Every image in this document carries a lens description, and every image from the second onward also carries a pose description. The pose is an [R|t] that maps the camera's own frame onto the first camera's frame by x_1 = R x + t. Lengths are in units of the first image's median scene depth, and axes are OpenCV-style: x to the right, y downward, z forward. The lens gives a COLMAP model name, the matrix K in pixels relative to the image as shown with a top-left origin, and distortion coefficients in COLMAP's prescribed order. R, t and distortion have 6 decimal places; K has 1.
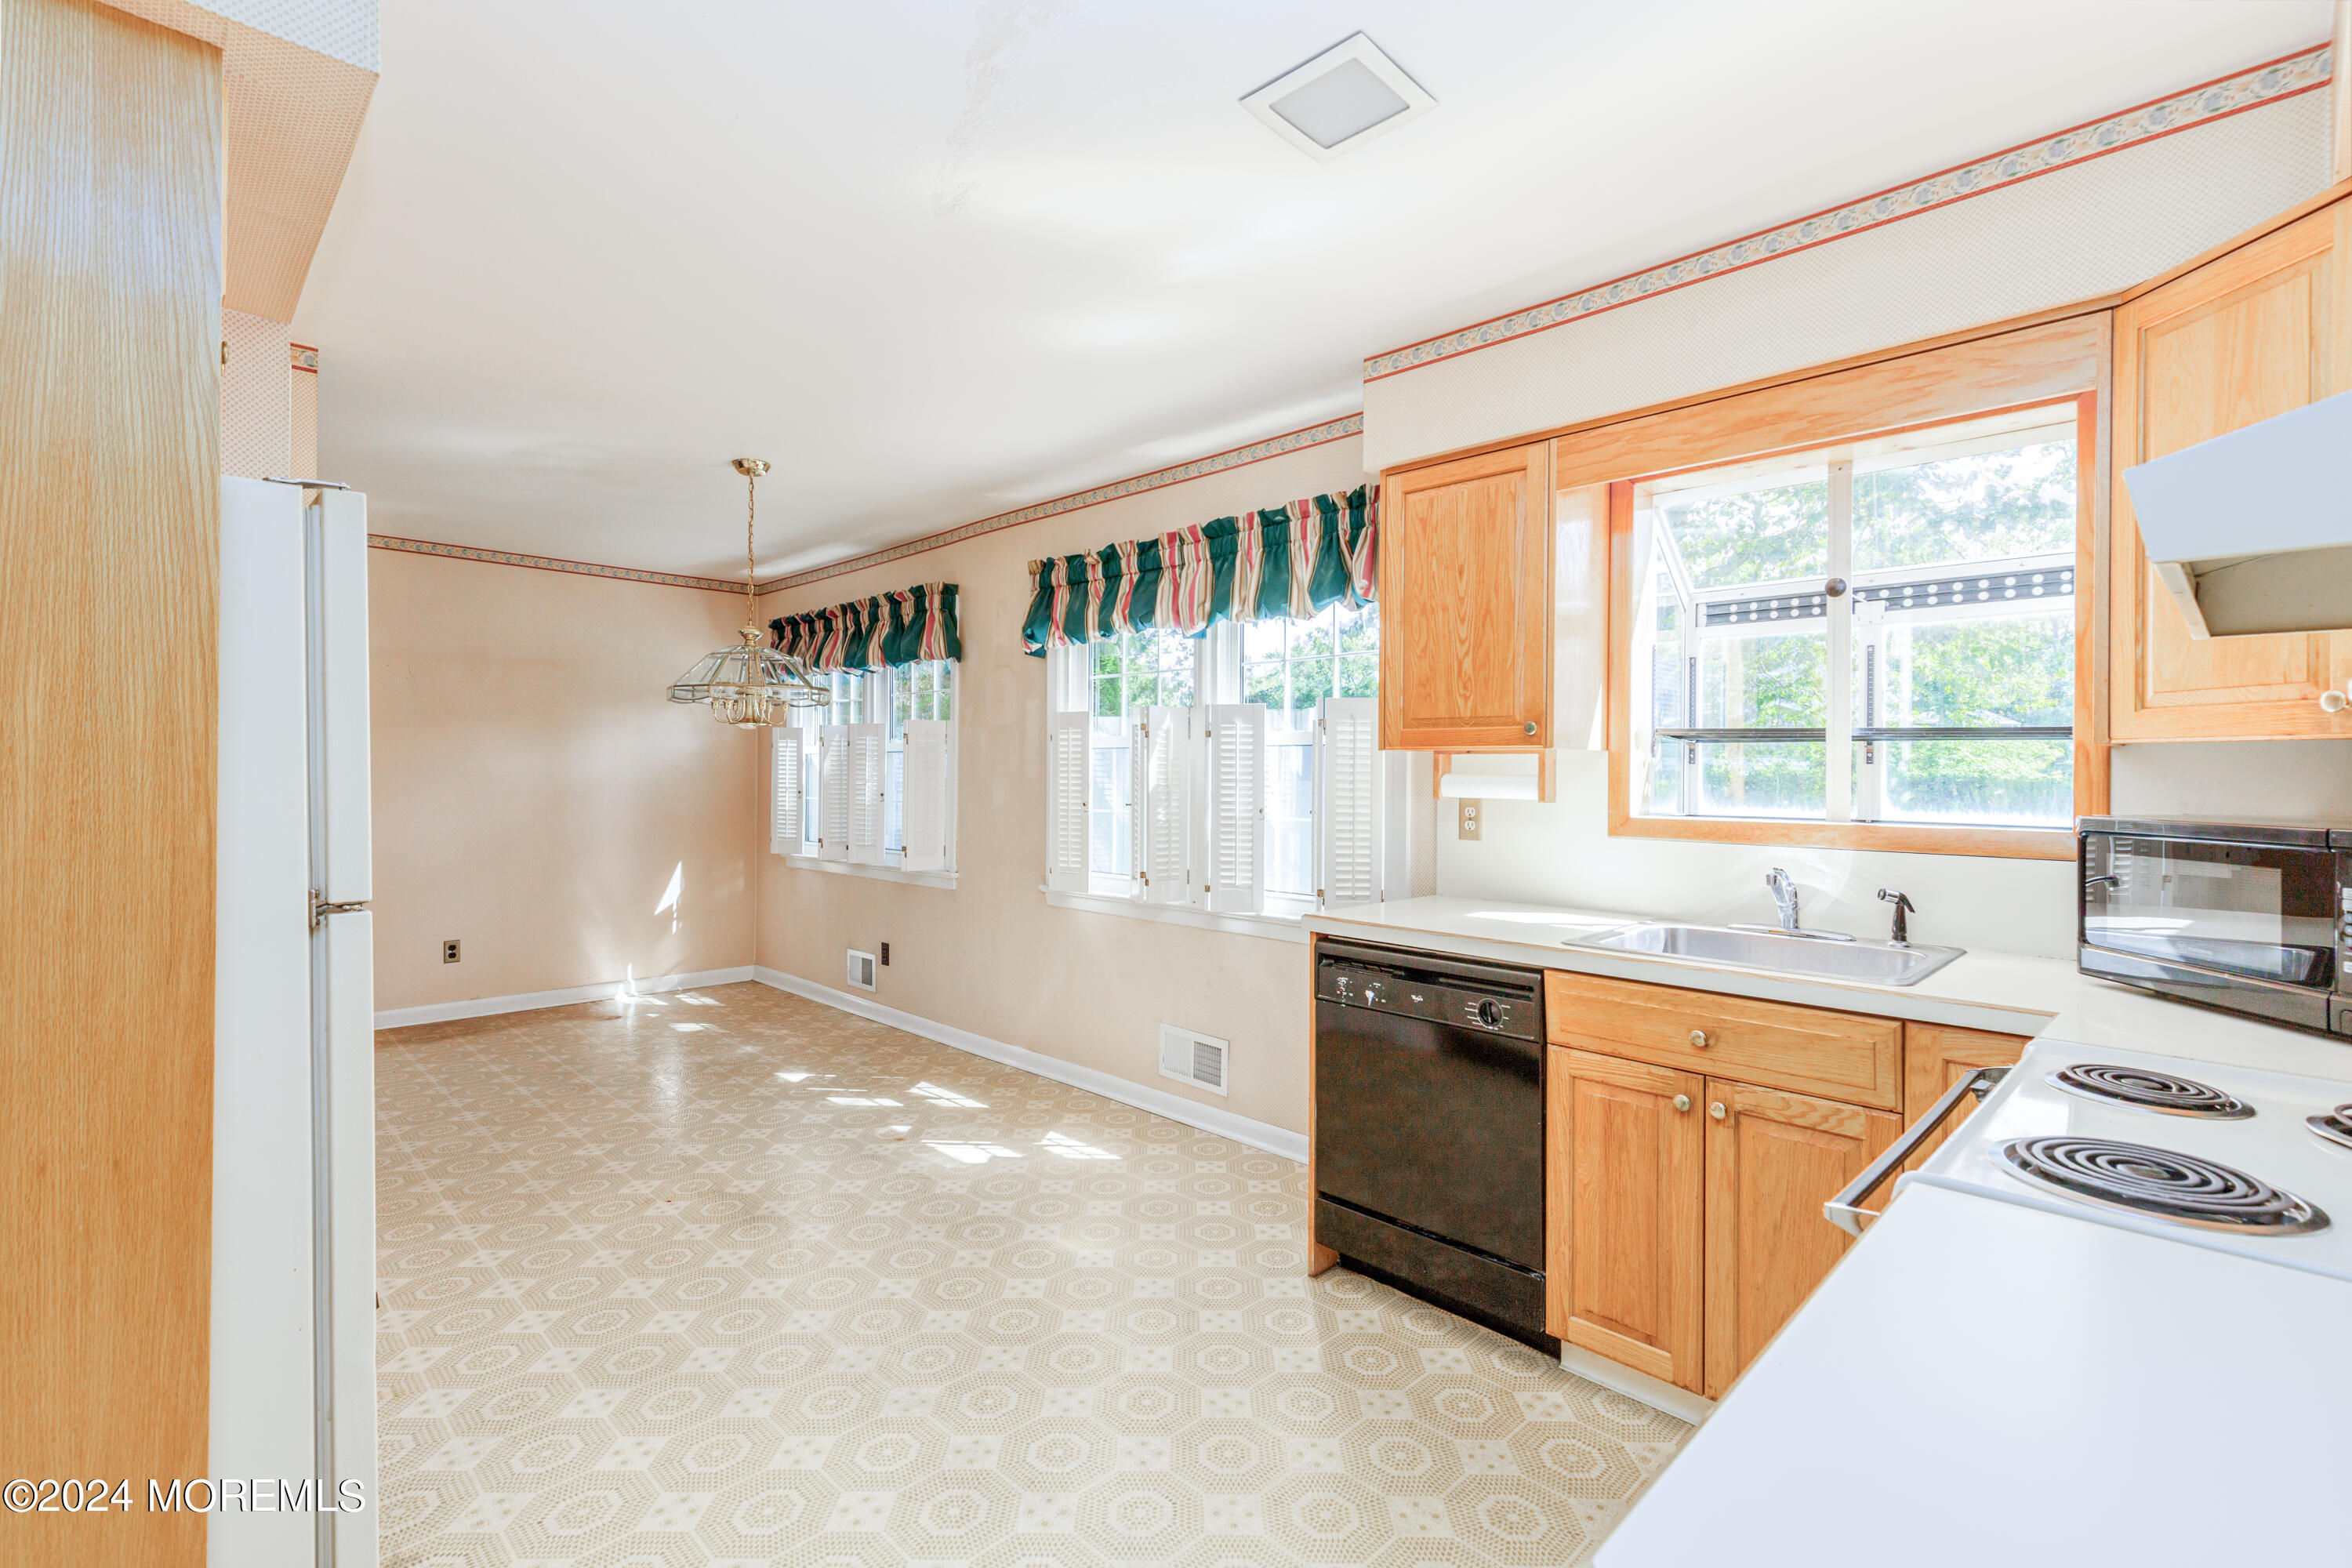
lens RADIAL K [[1091.1, 0, 1166.8], [0, 1091.1, 777.9], [0, 0, 1]] dist [0.034172, -0.000123]
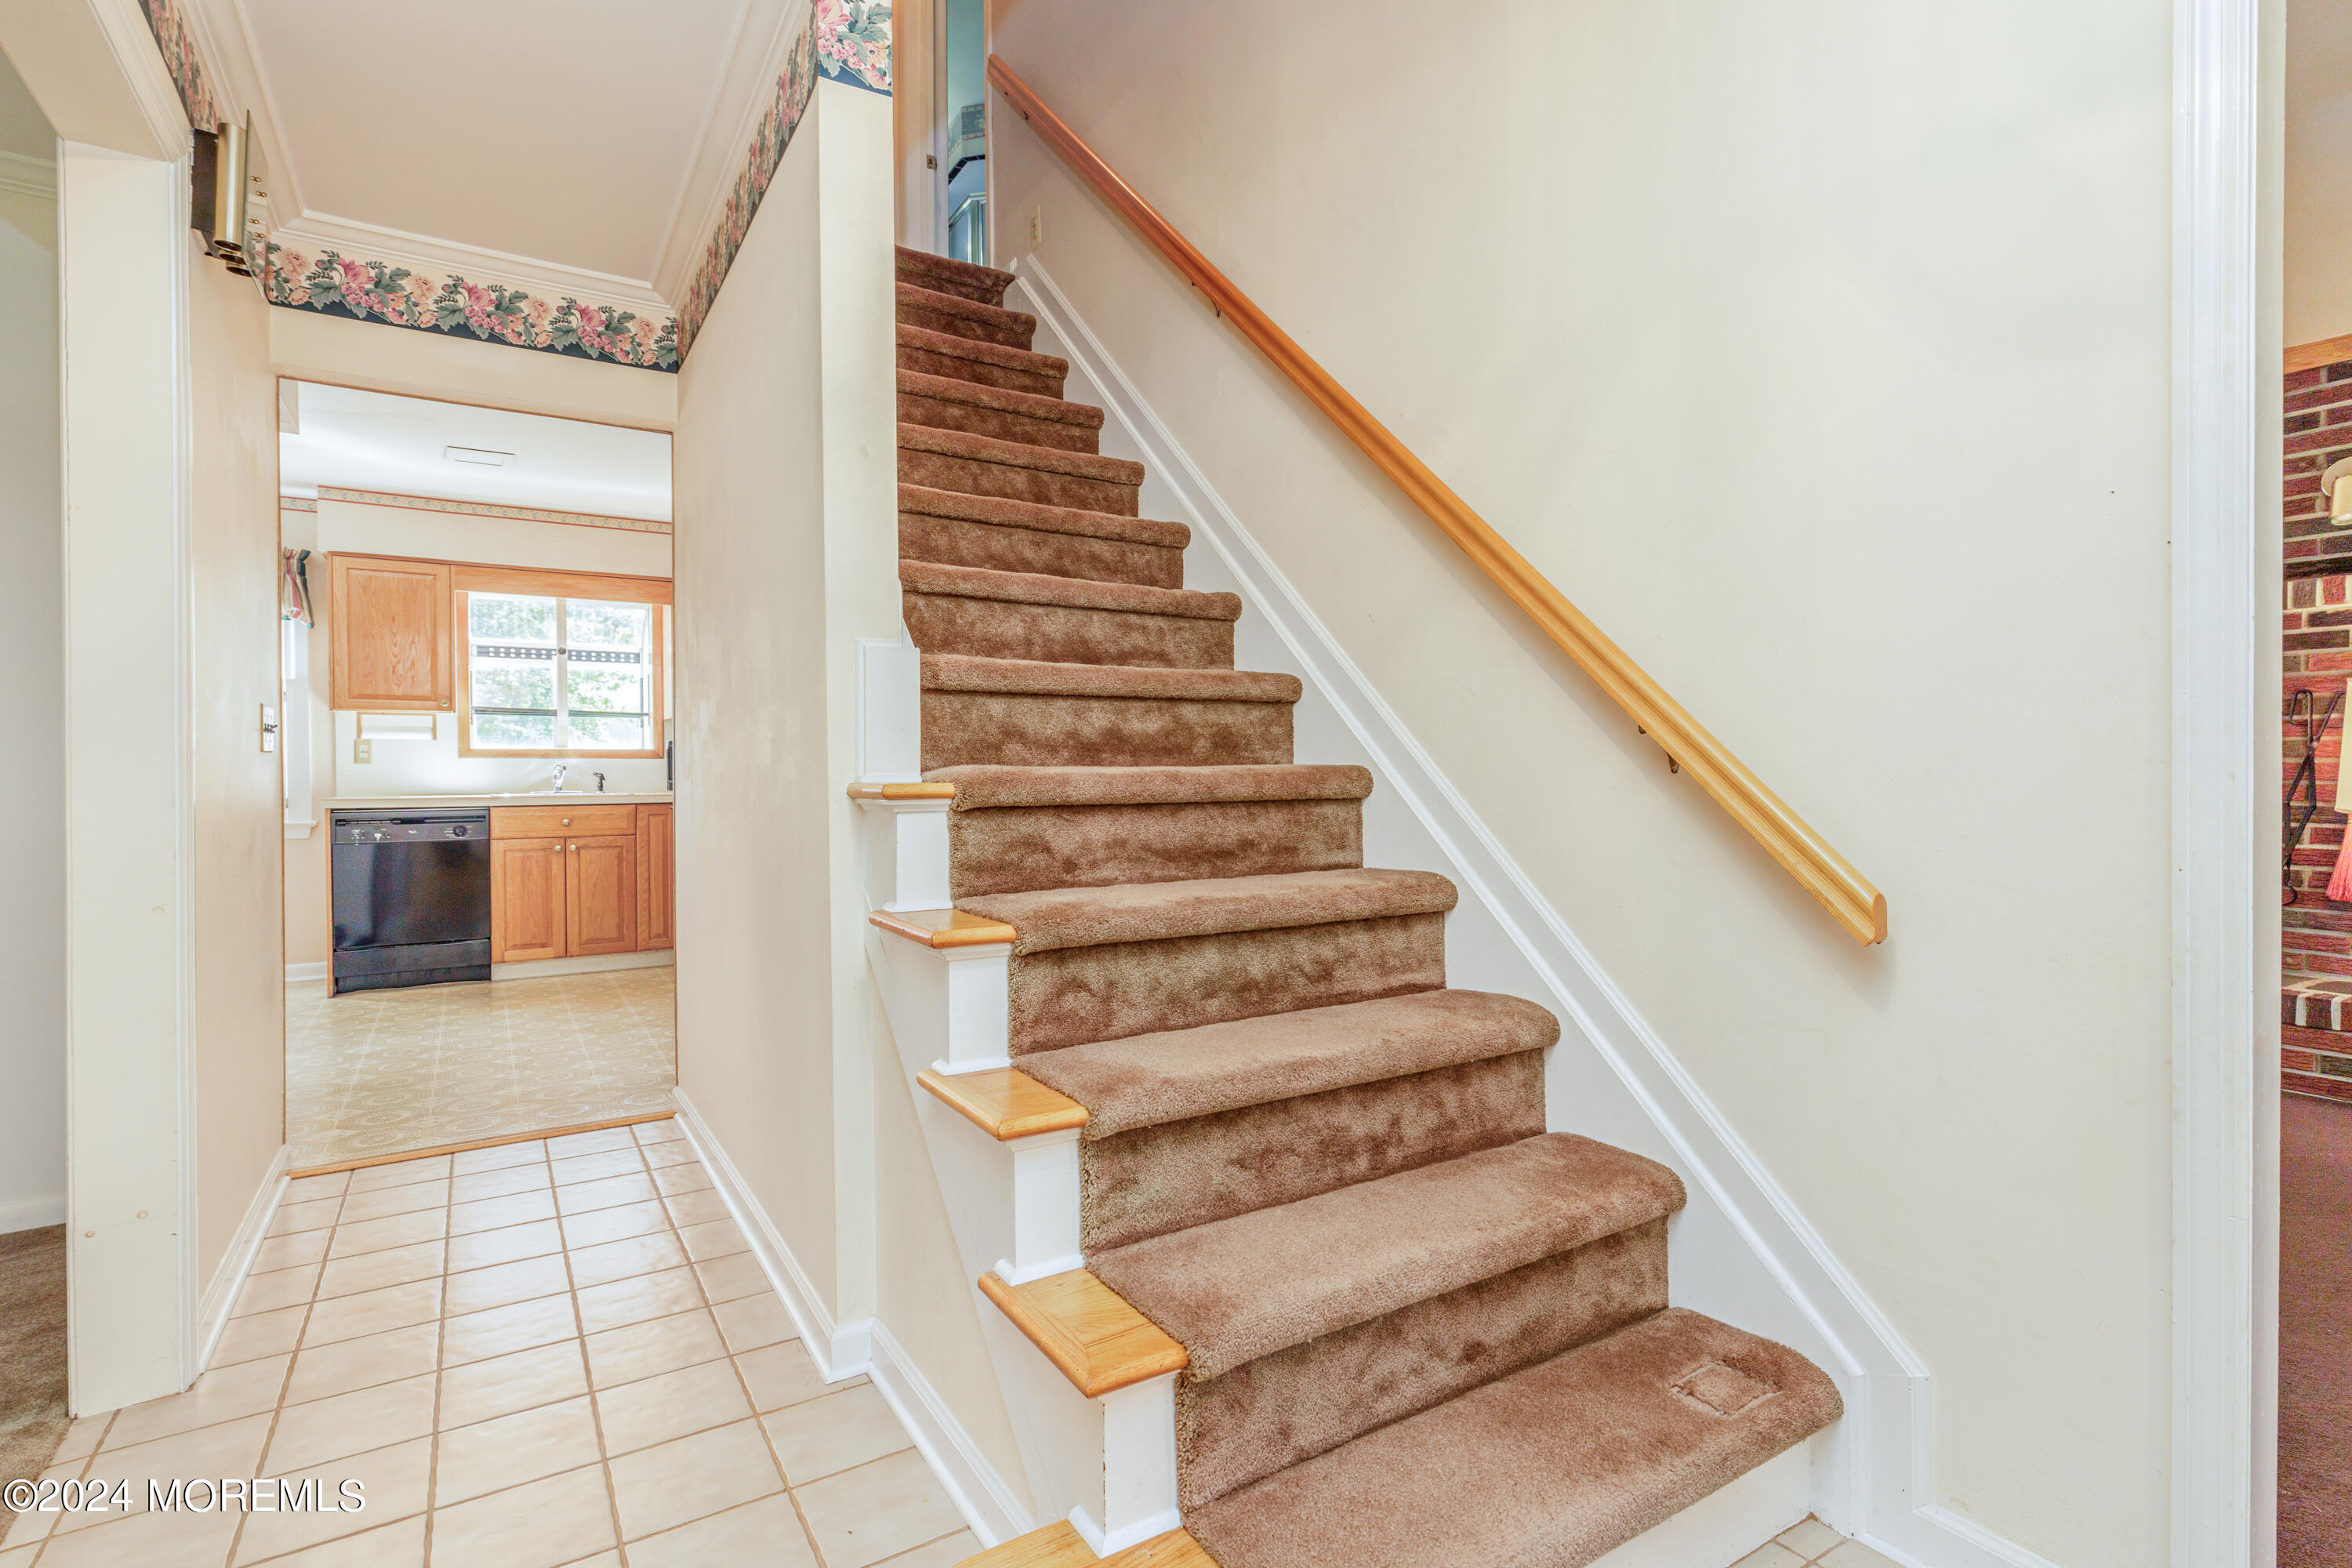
lens RADIAL K [[1091.1, 0, 1166.8], [0, 1091.1, 777.9], [0, 0, 1]] dist [0.034172, -0.000123]
pose [[0.228017, -0.015035, 0.973541, -1.382697], [0.016688, 0.999794, 0.011532, 0.094829], [-0.973514, 0.013617, 0.228221, -0.795467]]
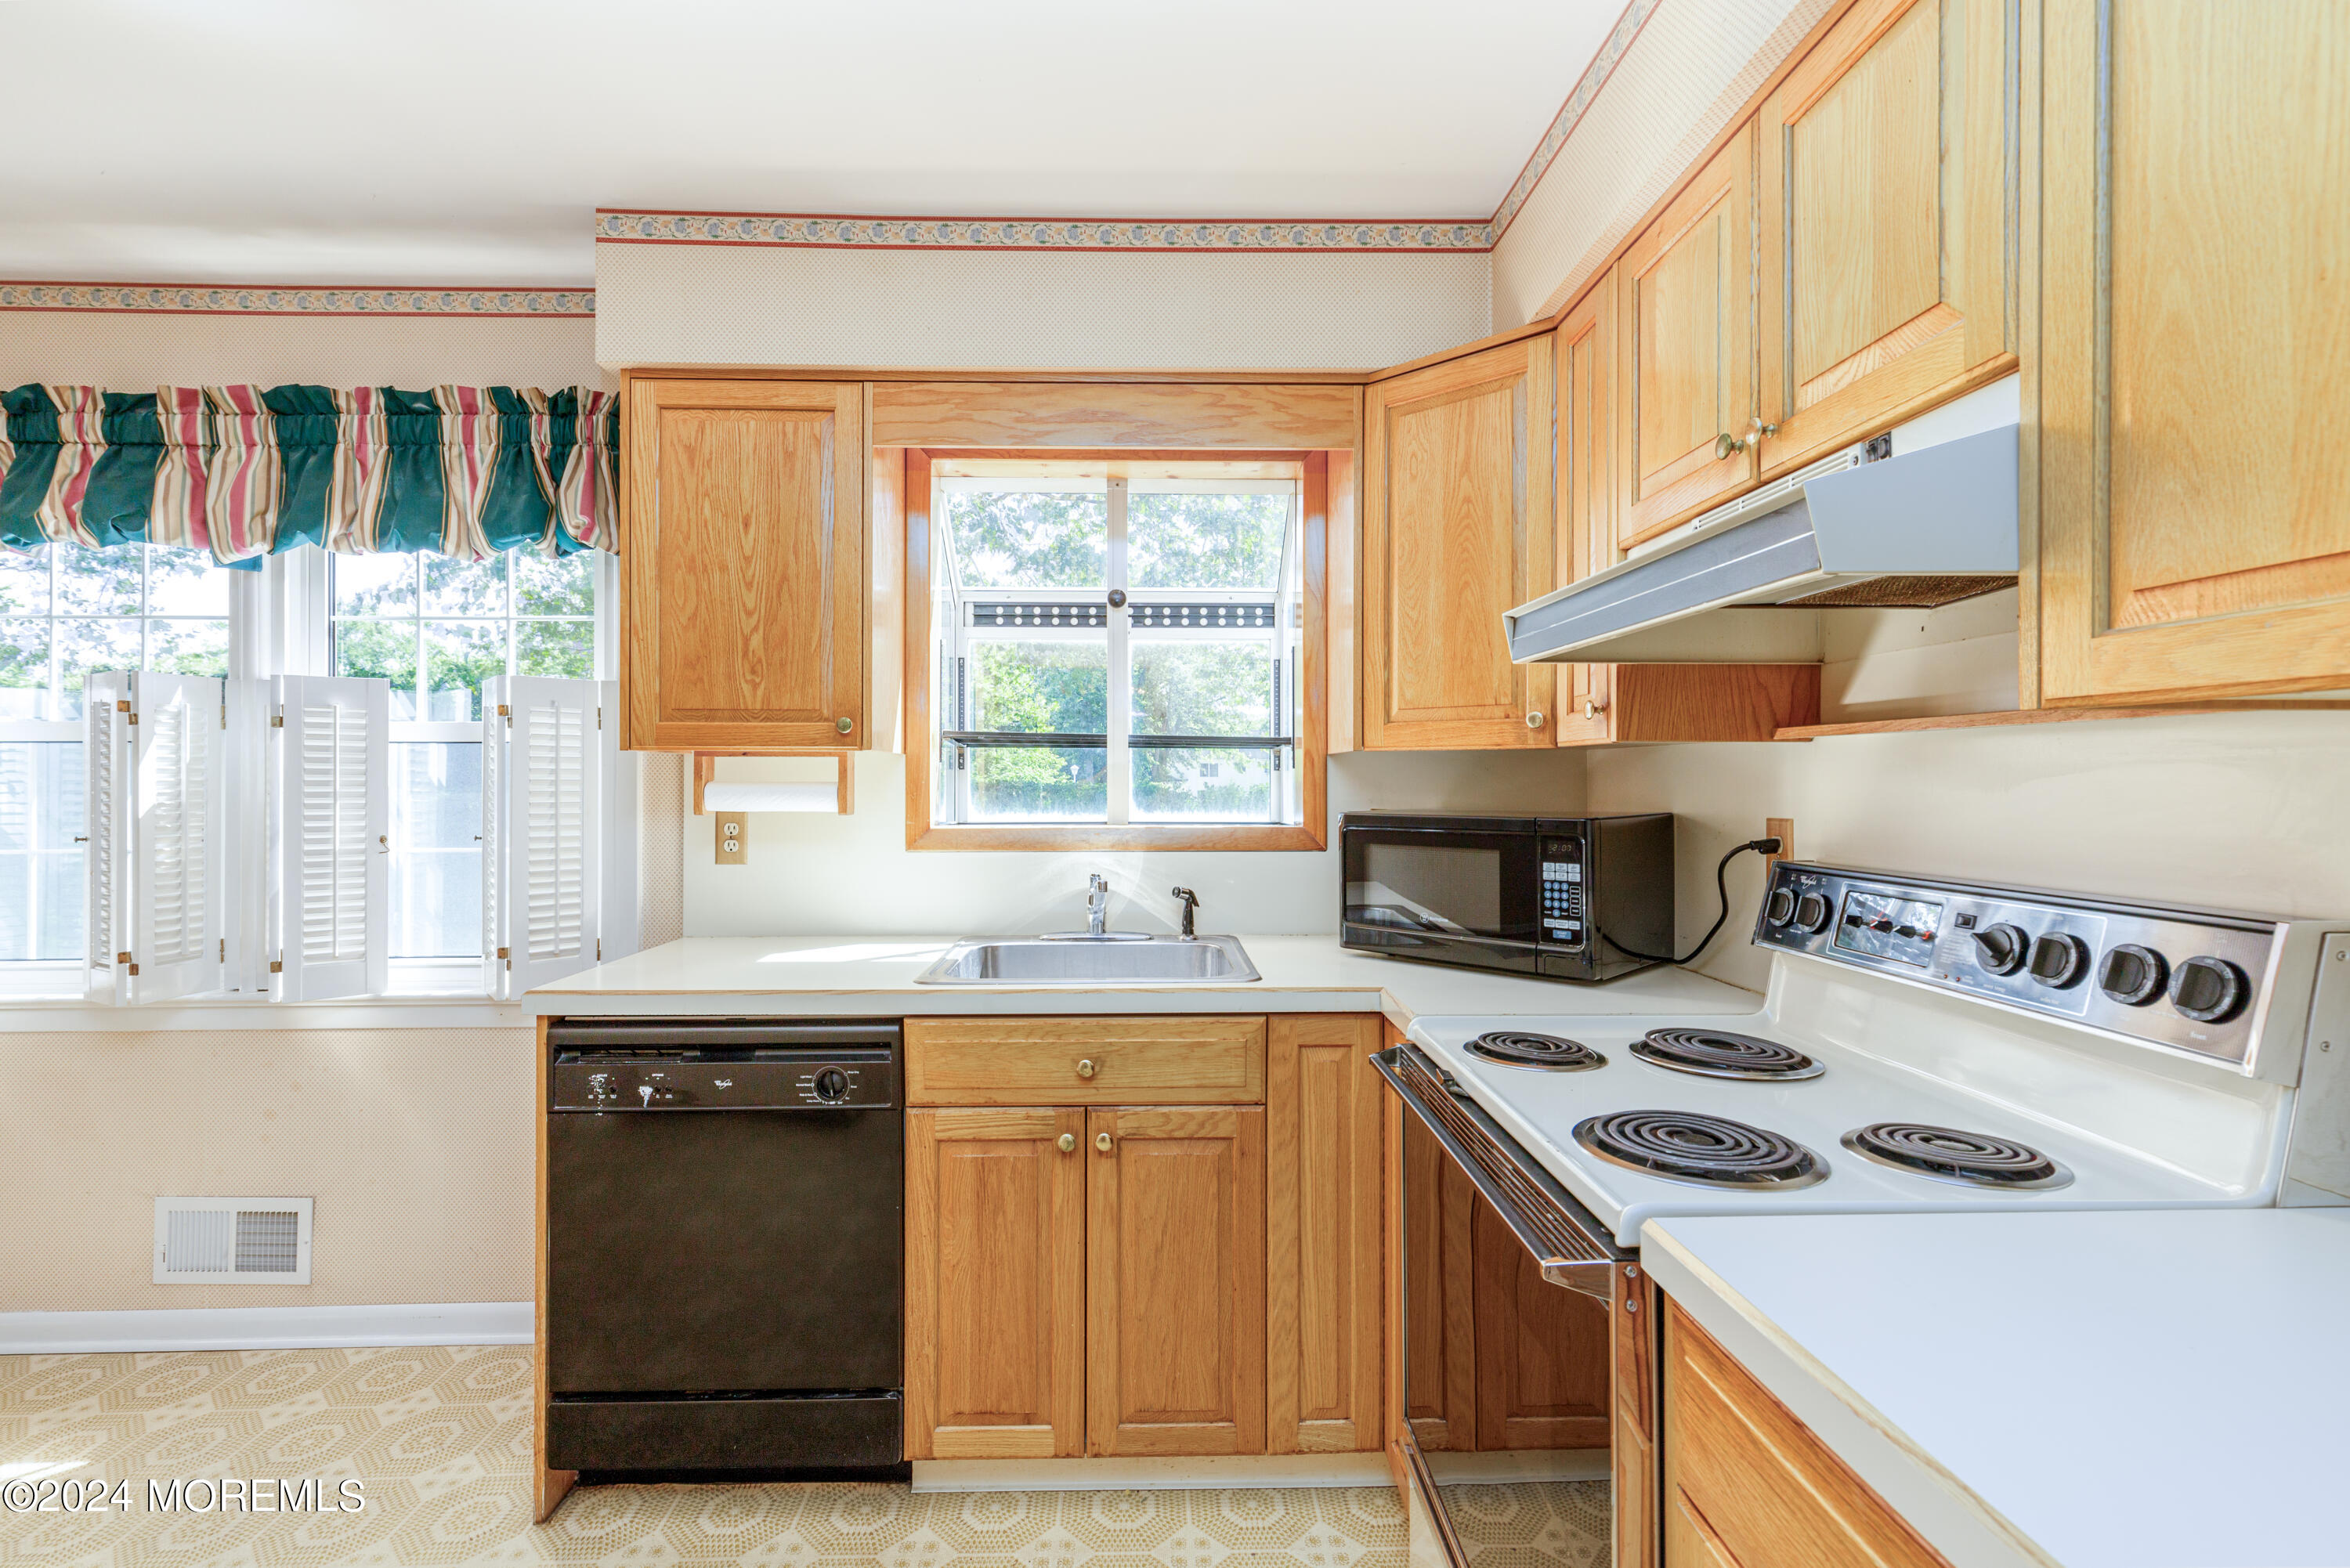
lens RADIAL K [[1084.4, 0, 1178.2], [0, 1084.4, 779.0], [0, 0, 1]] dist [0.015970, -0.001848]
pose [[0.683343, -0.005817, 0.730074, -0.093865], [0.010475, 0.999943, -0.001837, -0.000710], [-0.730022, 0.008903, 0.683365, 0.254166]]
